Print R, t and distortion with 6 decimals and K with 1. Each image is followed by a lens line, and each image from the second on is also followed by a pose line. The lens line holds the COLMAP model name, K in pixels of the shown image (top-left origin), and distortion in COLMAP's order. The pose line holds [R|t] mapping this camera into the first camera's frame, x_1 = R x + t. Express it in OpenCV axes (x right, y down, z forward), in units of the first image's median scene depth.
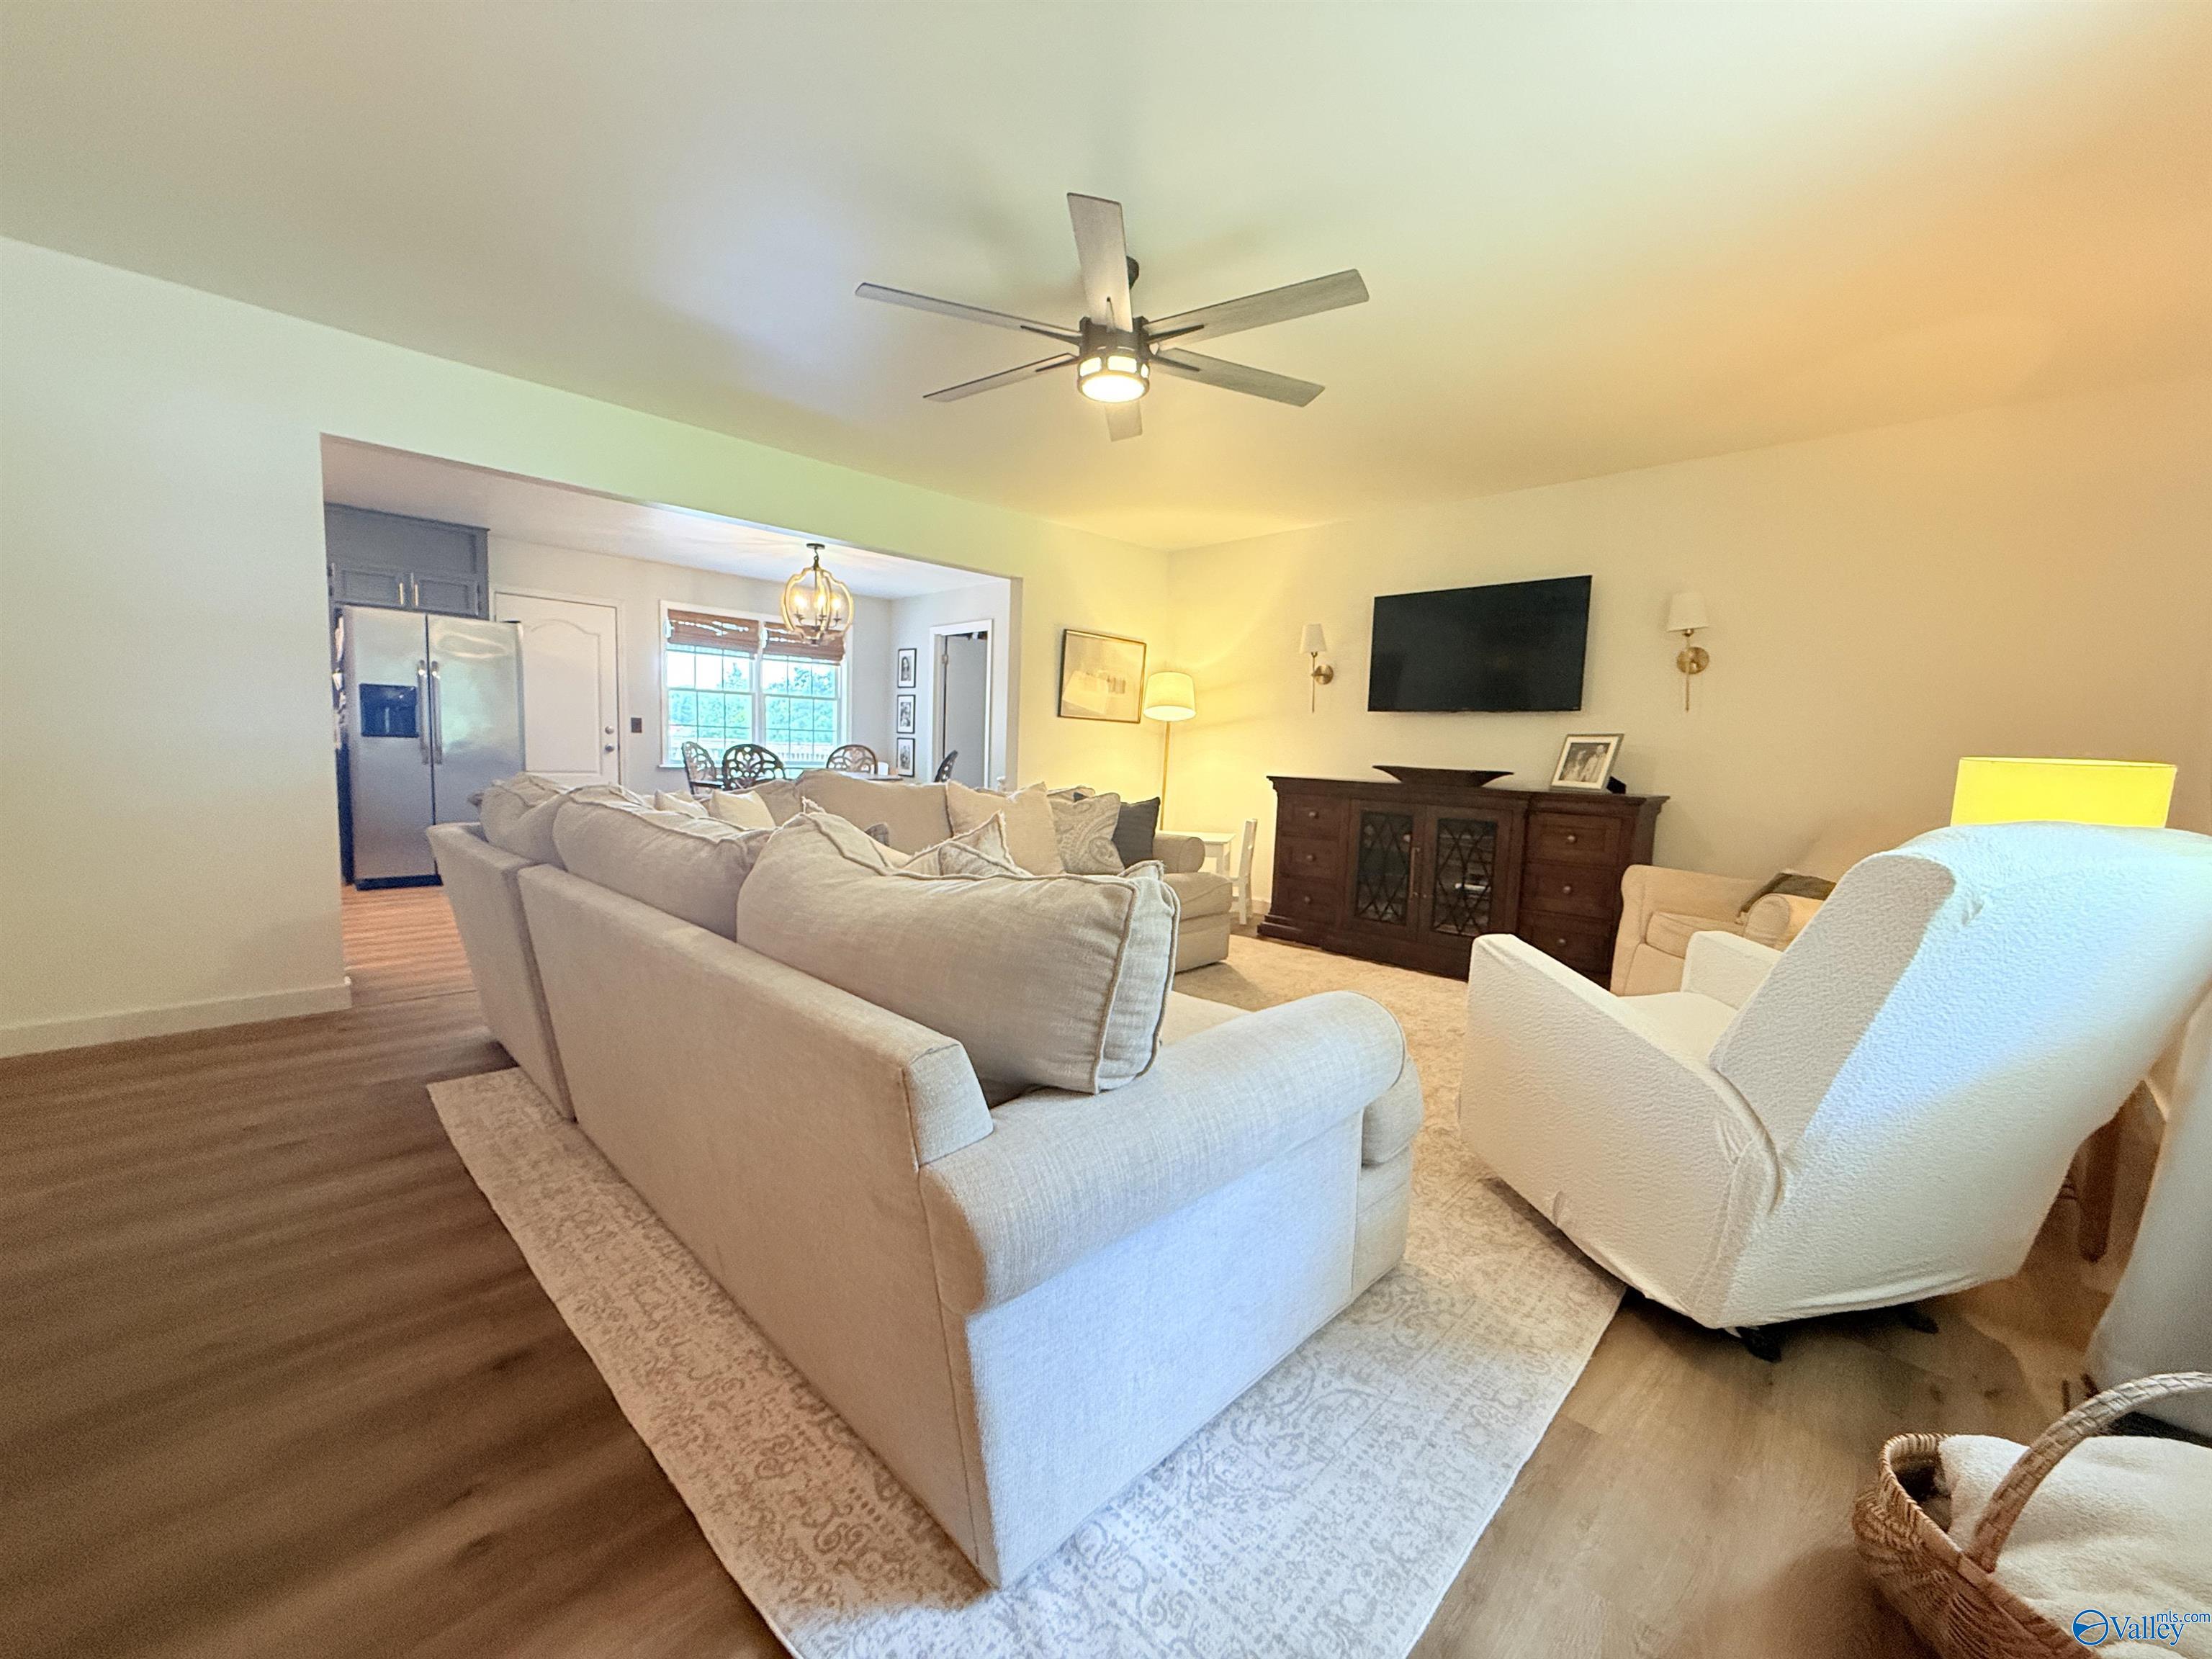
lens RADIAL K [[875.7, 0, 1098.1], [0, 875.7, 831.0], [0, 0, 1]] dist [0.000359, -0.000114]
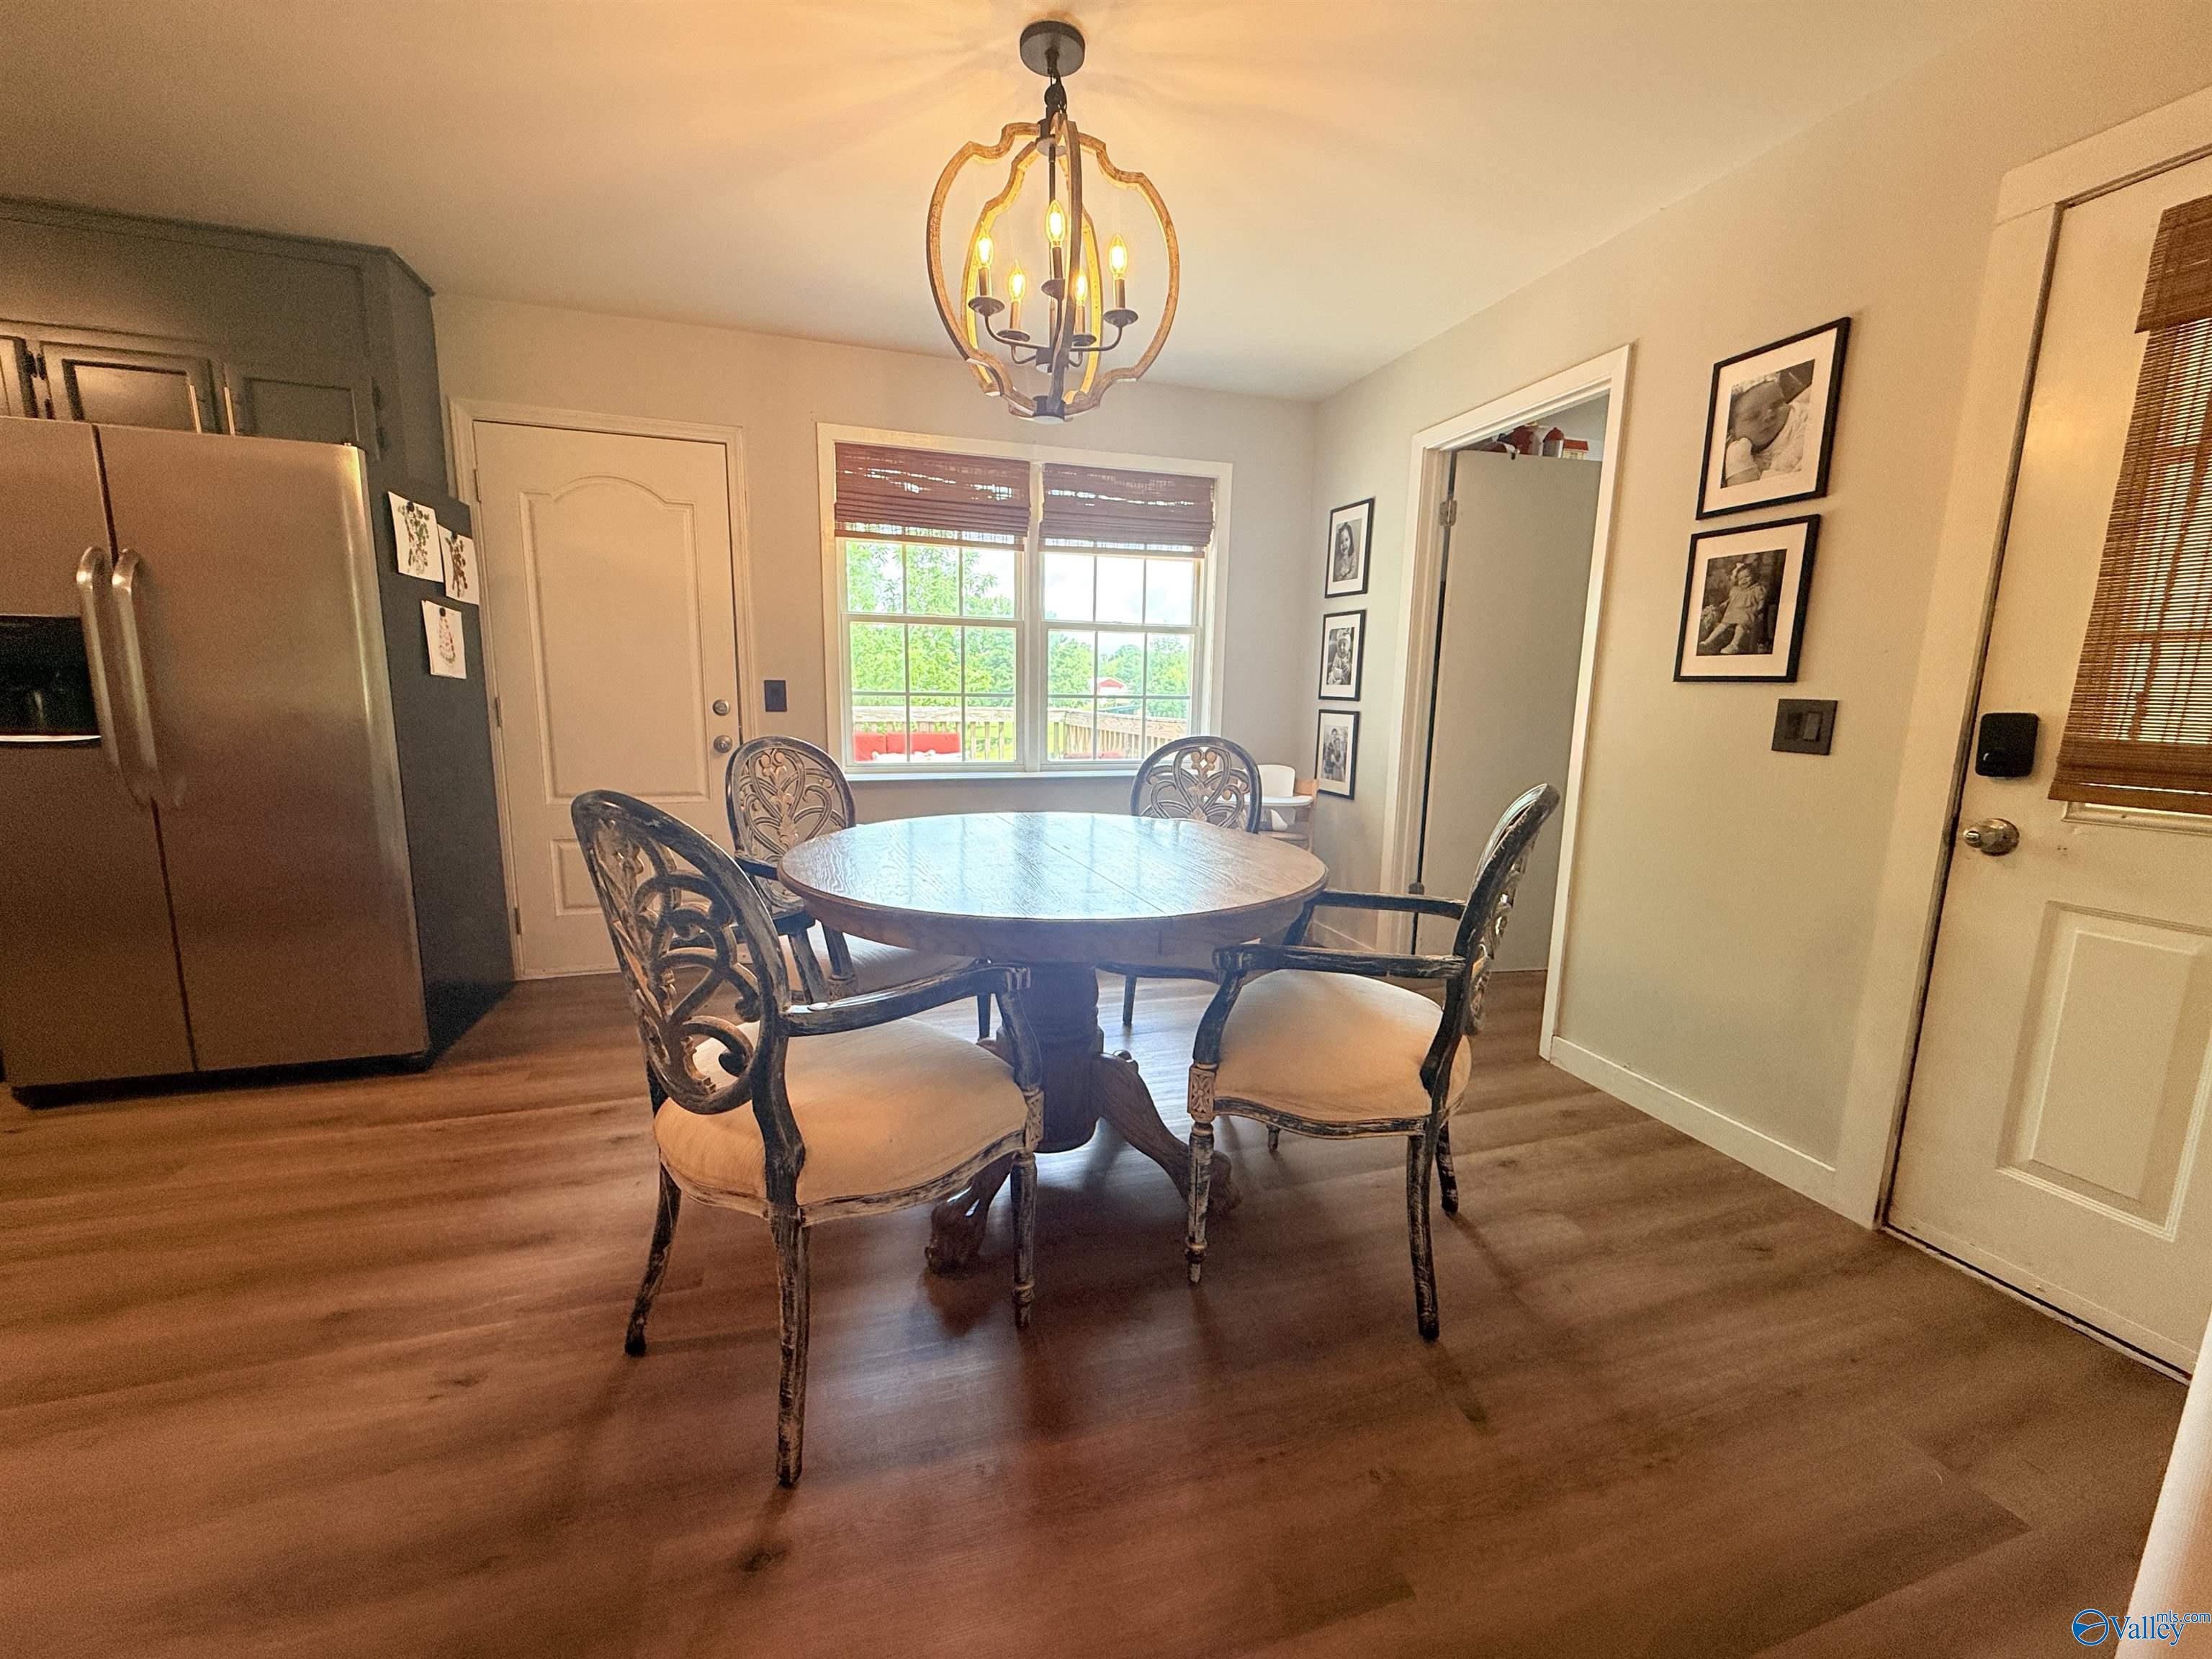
lens RADIAL K [[875.7, 0, 1104.6], [0, 875.7, 834.9], [0, 0, 1]] dist [0.000359, -0.000114]
pose [[0.893180, 0.055678, -0.446240, -0.269449], [-0.029809, 0.997454, 0.064788, -0.149305], [0.448711, -0.044565, 0.892565, 1.191523]]
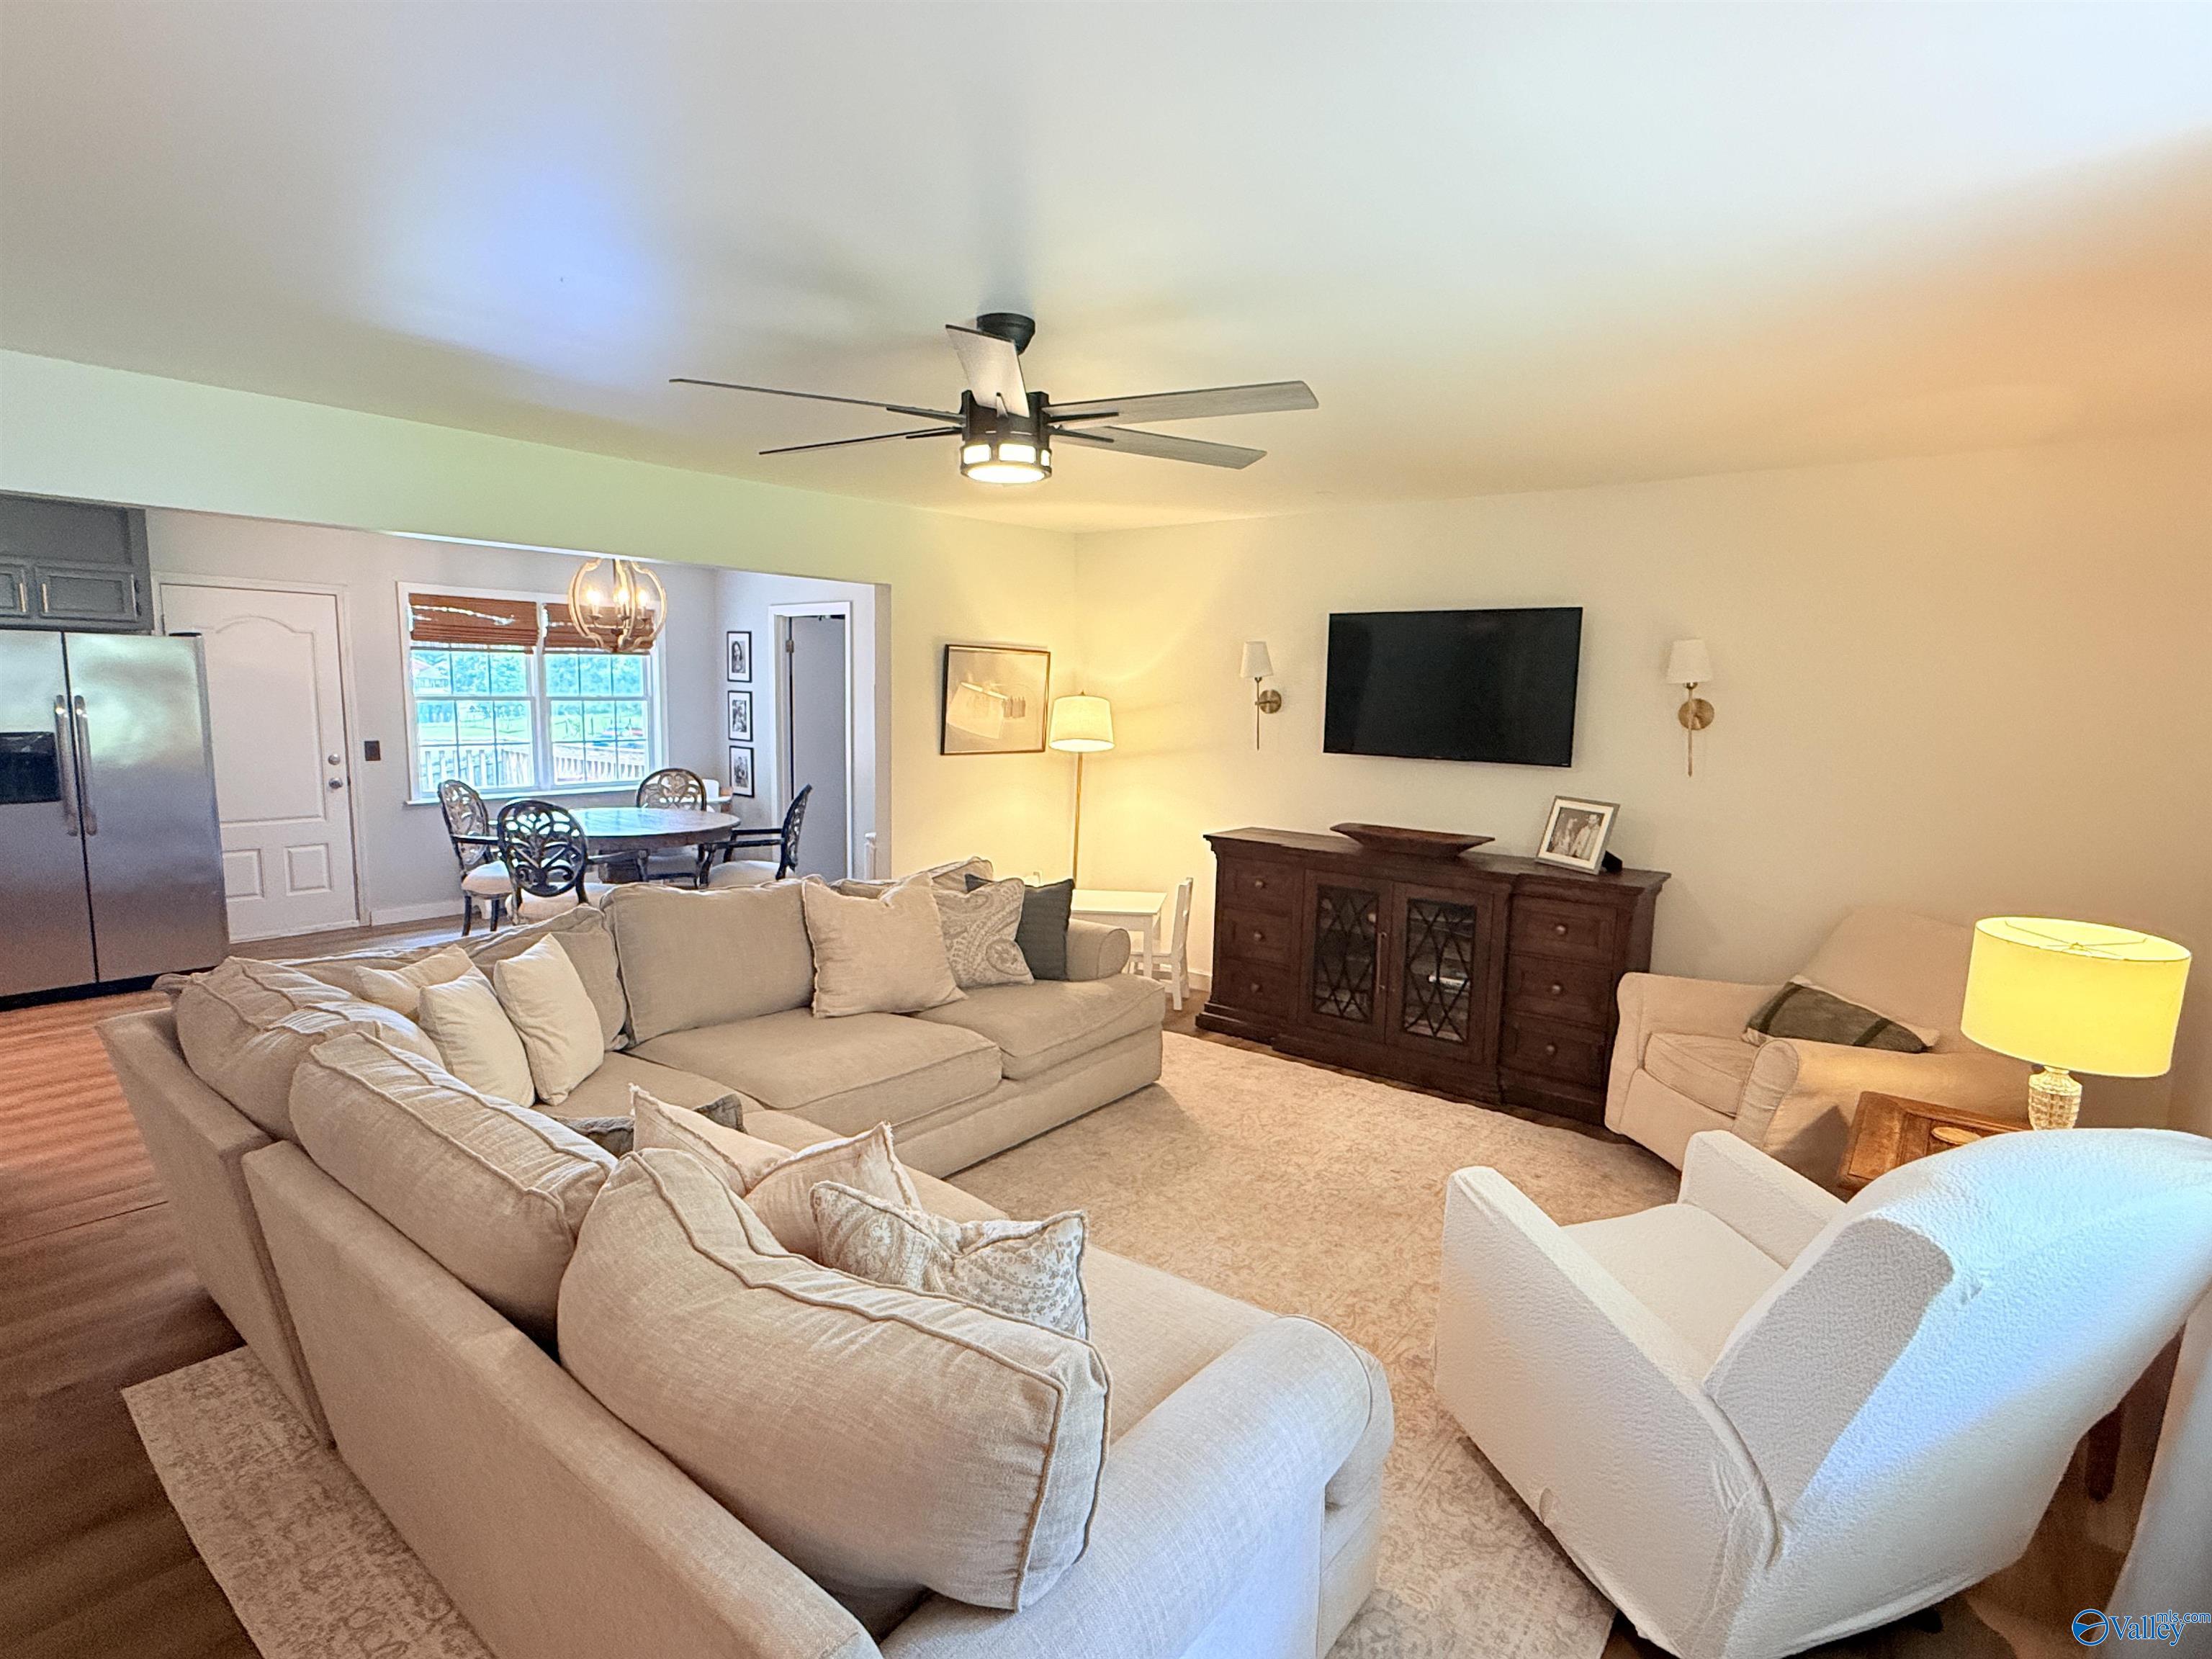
lens RADIAL K [[1106.4, 0, 1102.8], [0, 1106.4, 831.6], [0, 0, 1]] dist [0.000696, -0.000206]
pose [[0.994684, -0.026638, 0.099469, -0.002530], [0.022756, 0.998942, 0.039957, -0.138287], [-0.100428, -0.037481, 0.994238, -0.012994]]
